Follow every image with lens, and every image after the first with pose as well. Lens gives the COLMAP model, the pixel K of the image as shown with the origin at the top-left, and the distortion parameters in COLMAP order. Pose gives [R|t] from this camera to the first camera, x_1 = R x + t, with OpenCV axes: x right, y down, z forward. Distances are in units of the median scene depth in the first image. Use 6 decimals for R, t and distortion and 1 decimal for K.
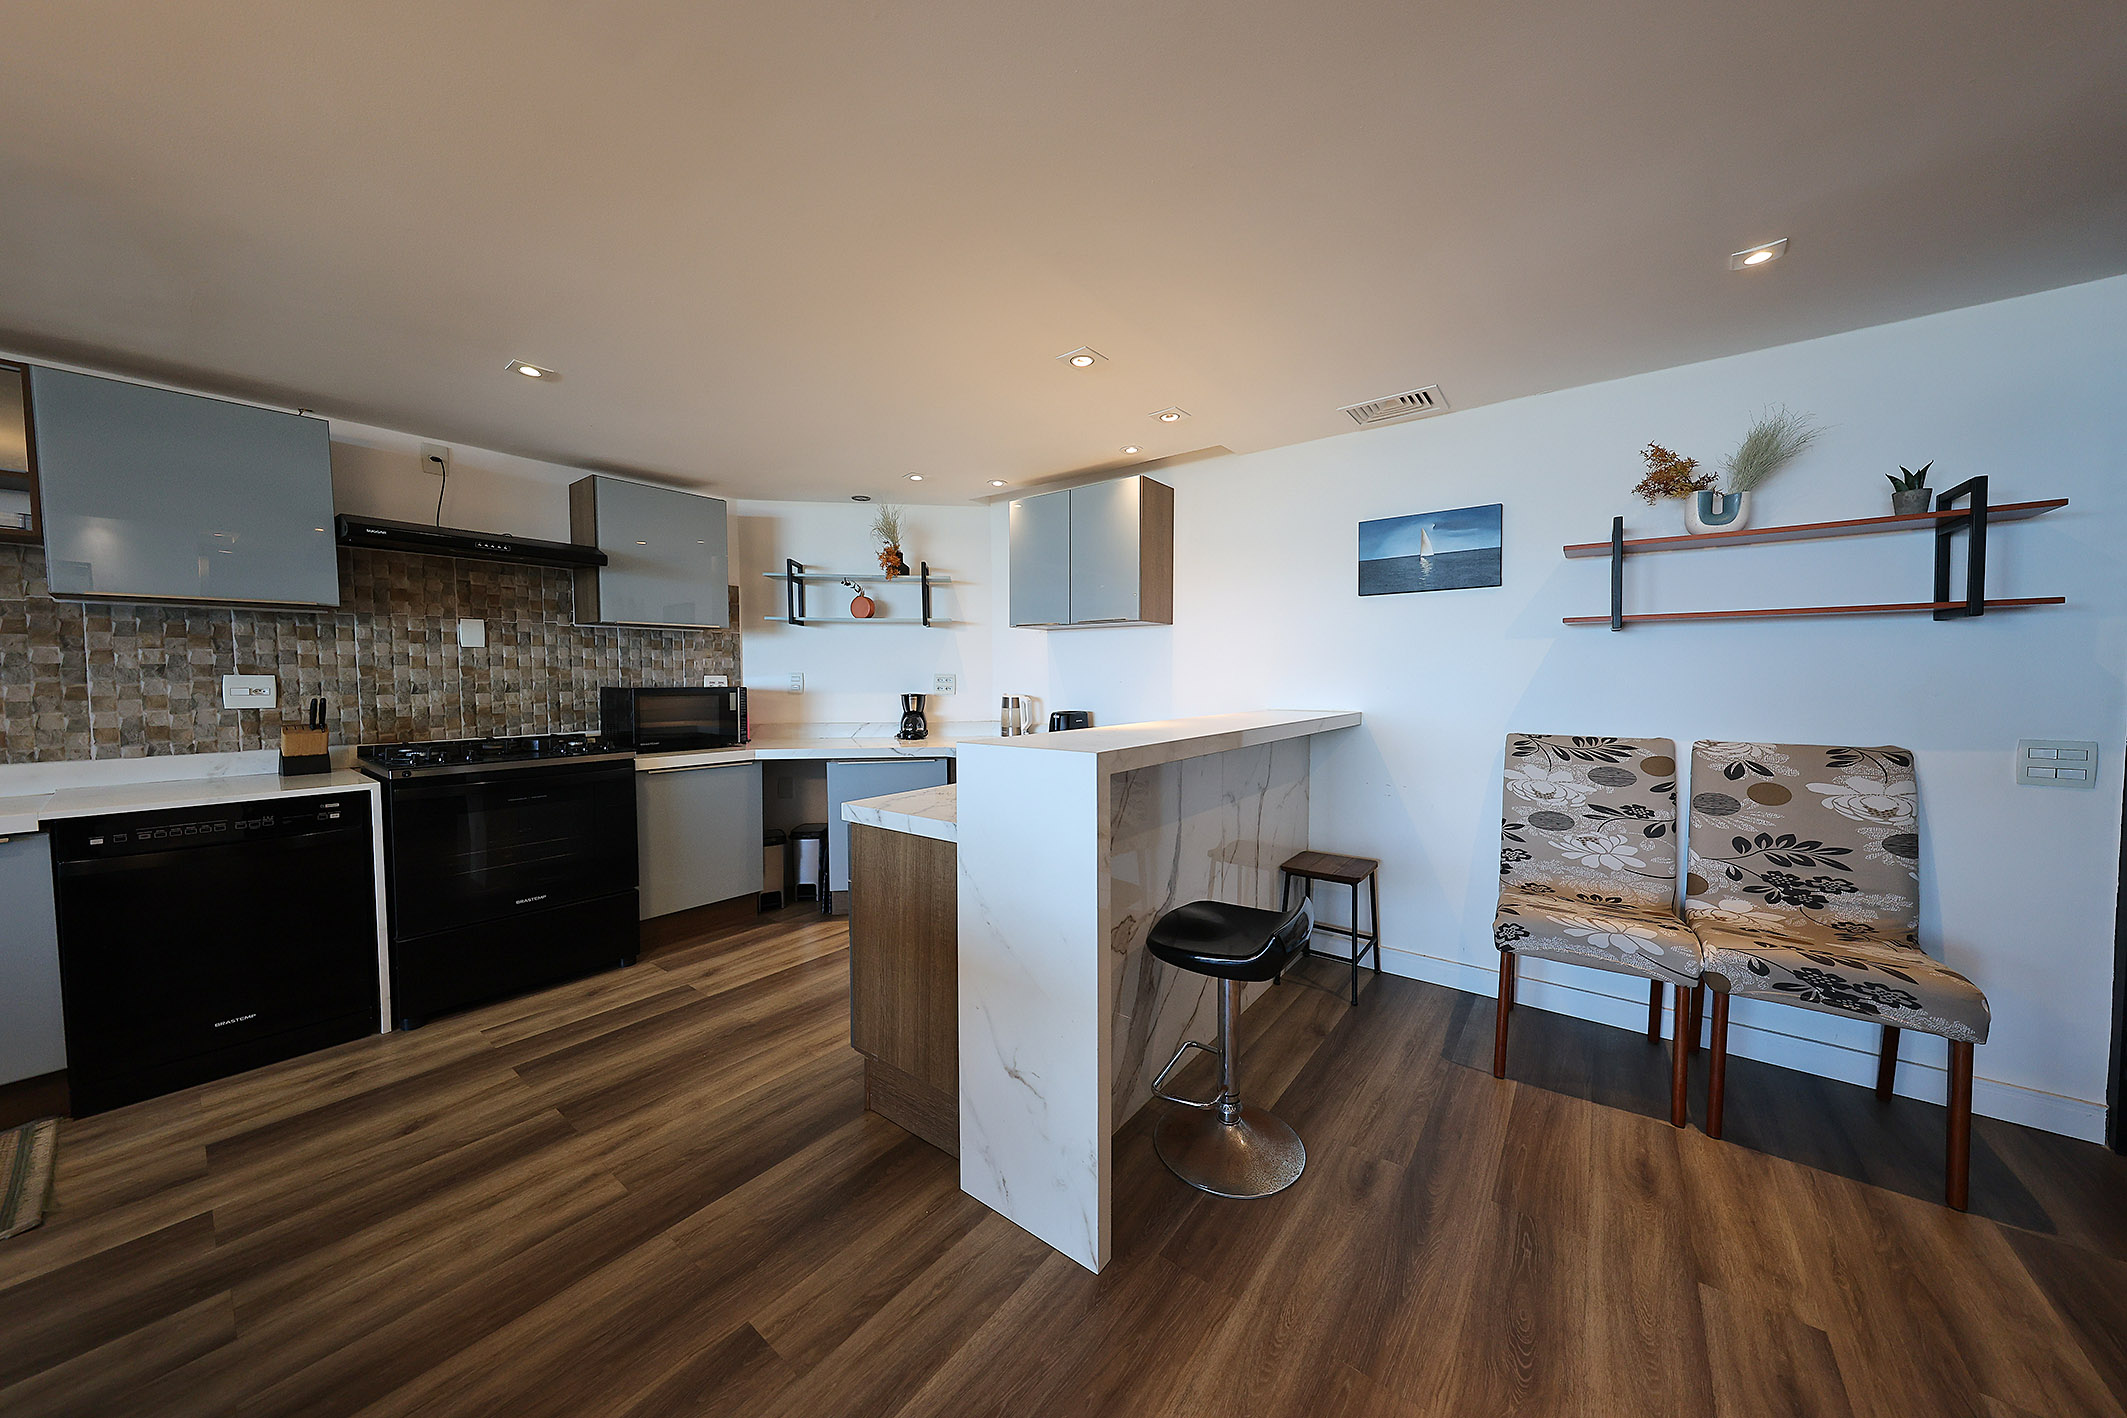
lens RADIAL K [[703.3, 0, 1068.2], [0, 703.3, 707.0], [0, 0, 1]] dist [0.001792, -0.000065]
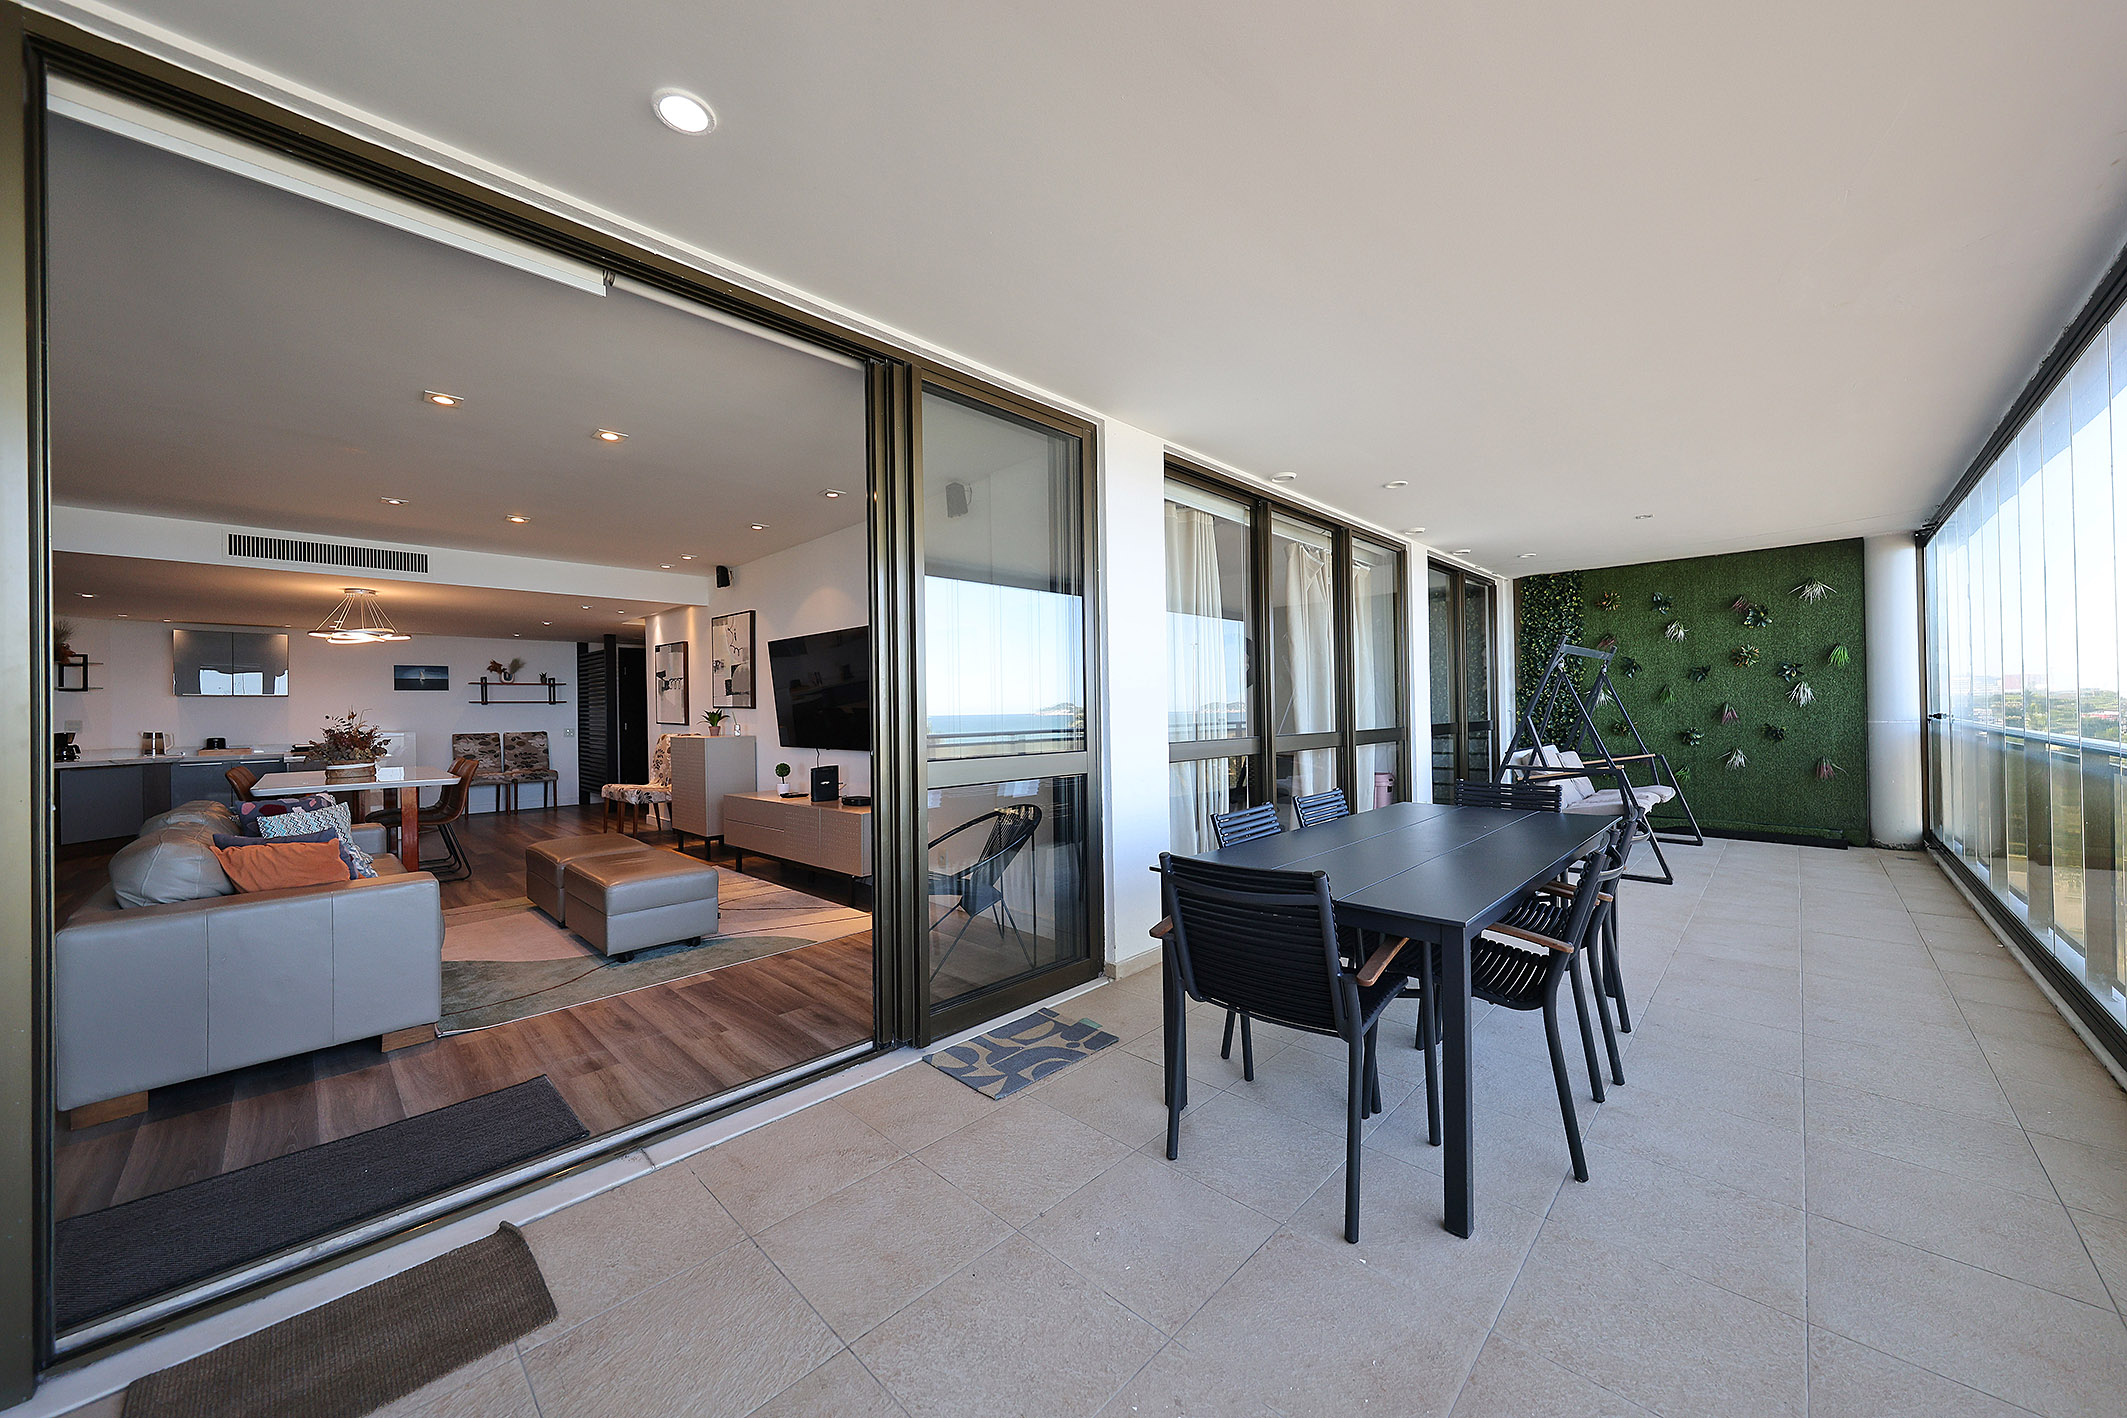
lens RADIAL K [[751.7, 0, 1067.6], [0, 751.7, 706.0], [0, 0, 1]] dist [-0.000097, 0.000098]
pose [[0.113565, 0.006743, 0.993508, -2.780402], [0.059385, 0.998143, -0.013562, 0.133965], [-0.991754, 0.060540, 0.112953, -2.479926]]
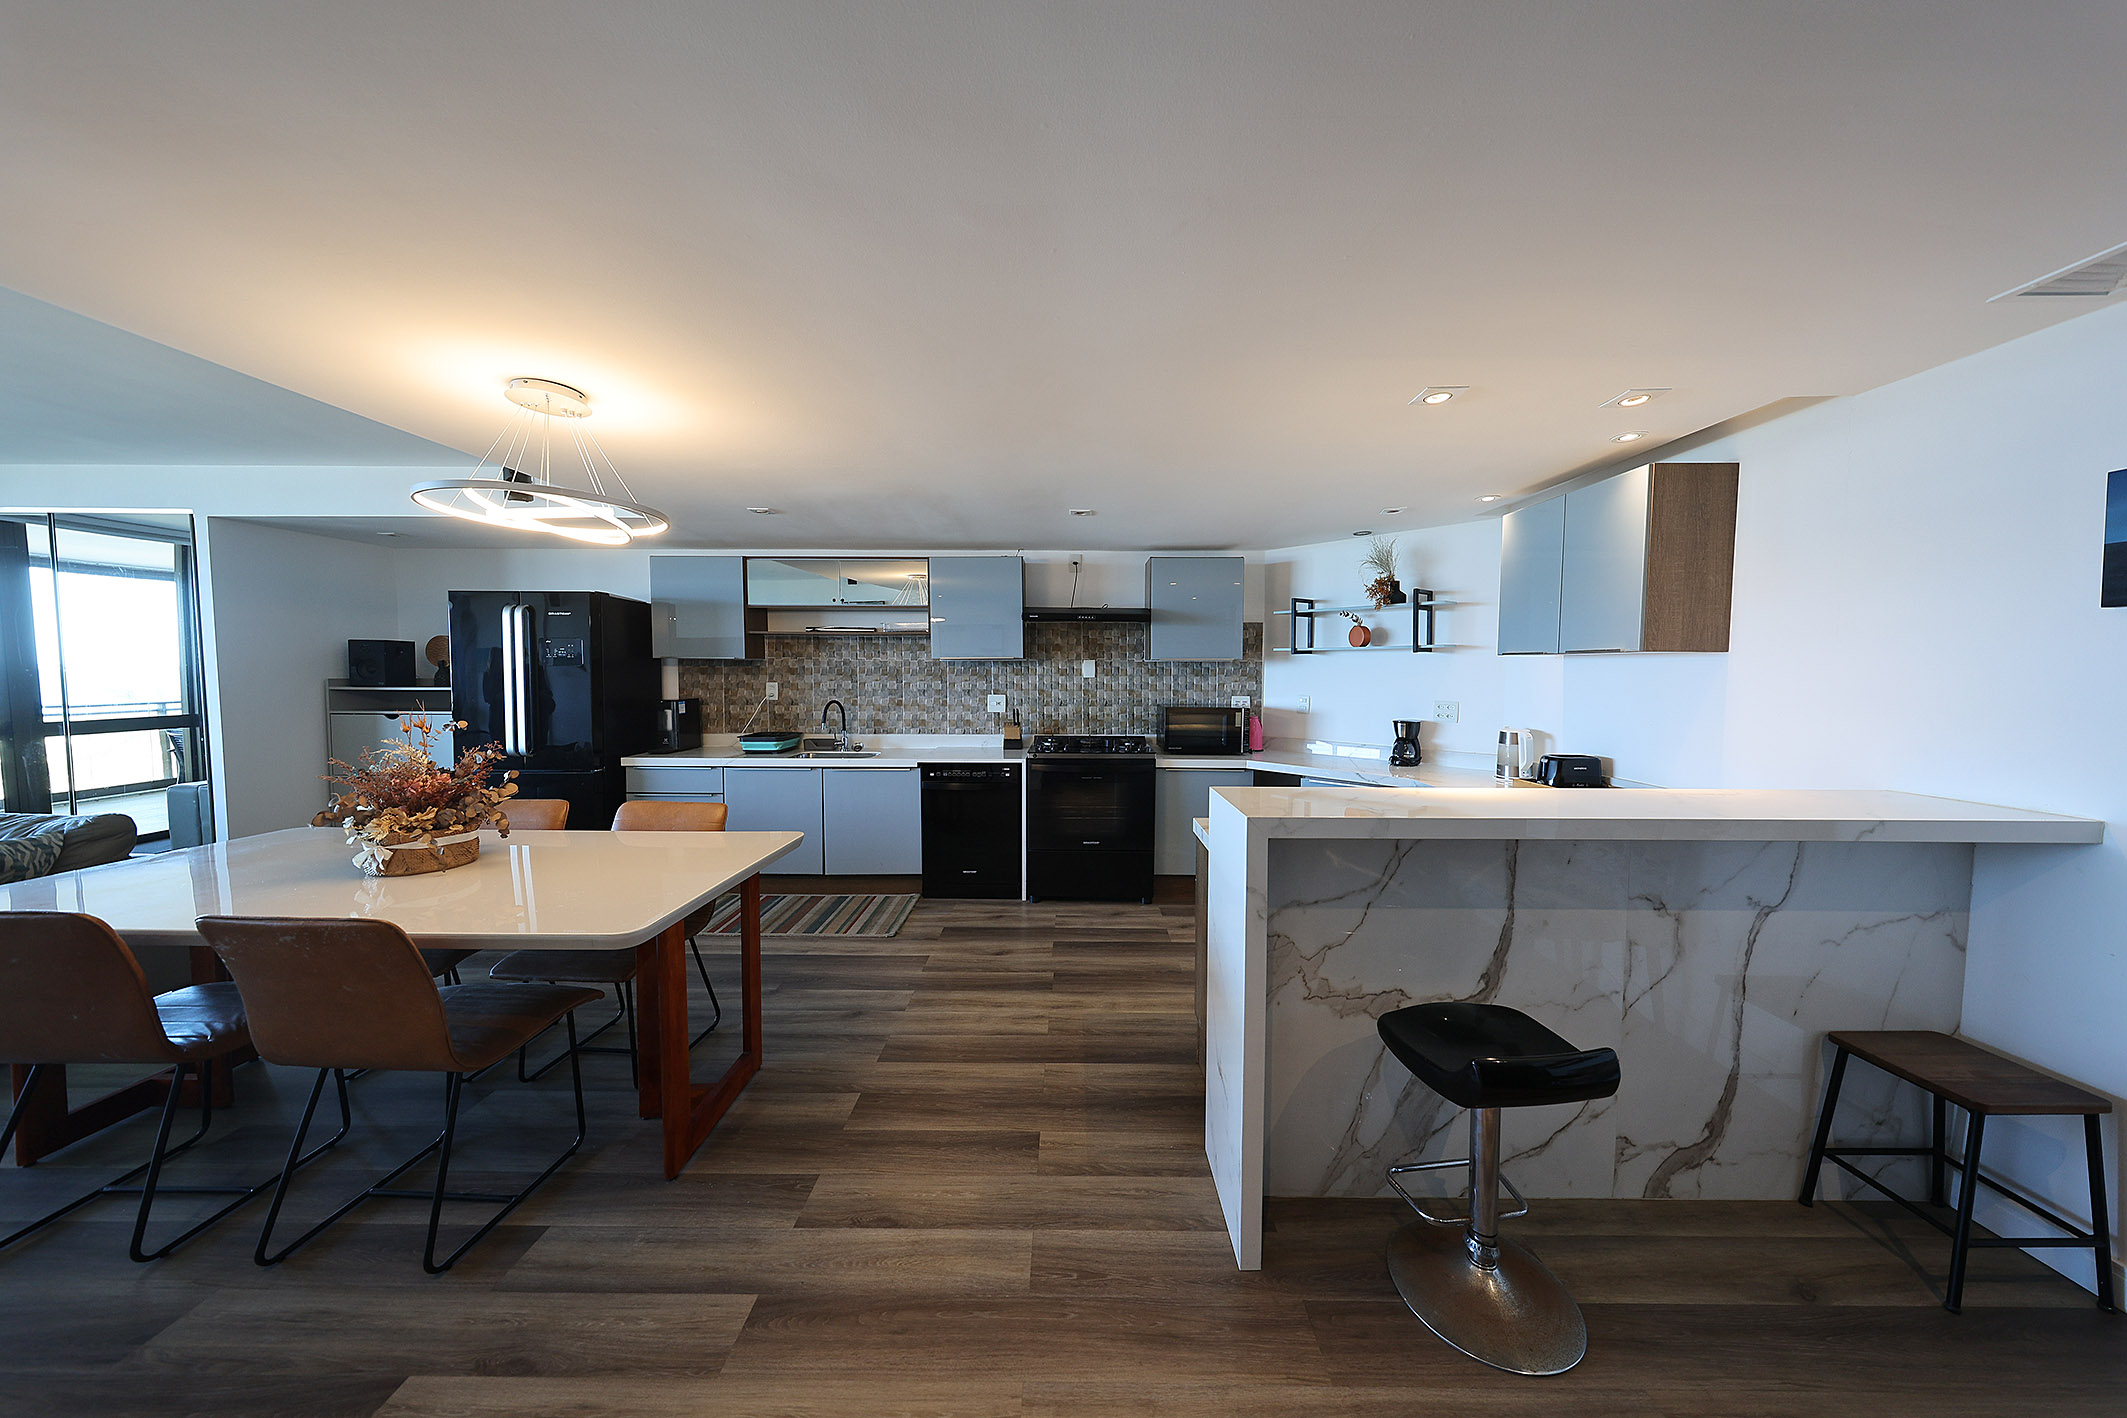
lens RADIAL K [[668.0, 0, 1065.0], [0, 668.0, 703.1], [0, 0, 1]] dist [0.003996, -0.000271]
pose [[0.604818, 0.042855, -0.795210, 0.407030], [-0.039510, 0.998936, 0.023784, -0.076979], [0.795383, 0.017034, 0.605867, 0.055840]]
